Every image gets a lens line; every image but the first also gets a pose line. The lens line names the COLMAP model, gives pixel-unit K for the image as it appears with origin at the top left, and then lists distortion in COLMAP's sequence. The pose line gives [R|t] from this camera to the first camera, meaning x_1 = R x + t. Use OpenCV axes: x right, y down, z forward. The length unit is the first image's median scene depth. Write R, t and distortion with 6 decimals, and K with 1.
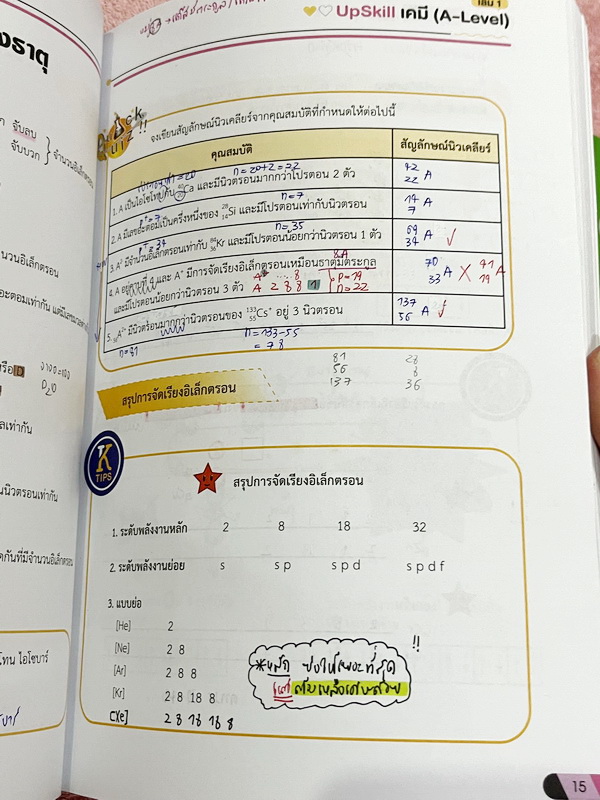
lens RADIAL K [[951.5, 0, 351.2], [0, 951.5, 382.7], [0, 0, 1]] dist [0.024369, -0.183869]
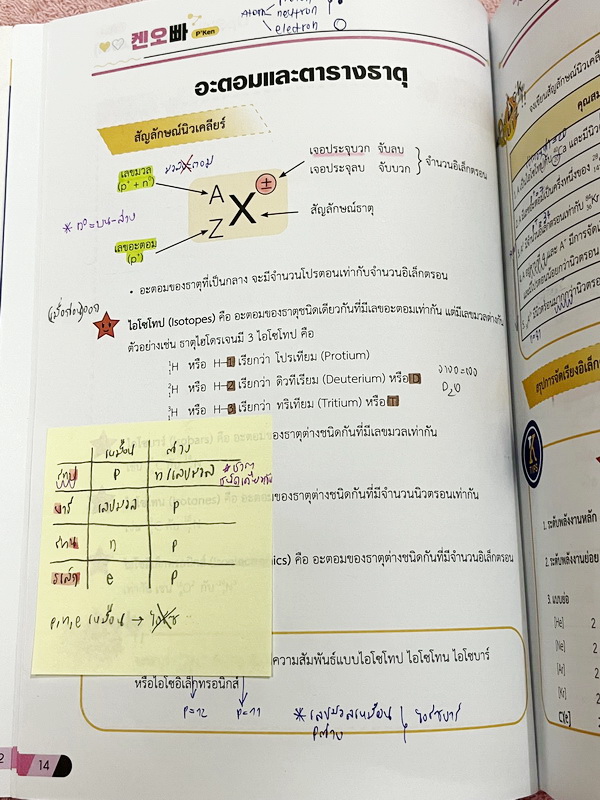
lens RADIAL K [[961.1, 0, 299.9], [0, 961.1, 377.9], [0, 0, 1]] dist [0.035805, -0.267808]
pose [[0.718503, -0.166438, -0.675316, 0.248041], [0.175552, 0.982906, -0.055467, 0.021539], [0.673004, -0.078700, 0.735440, 0.130716]]
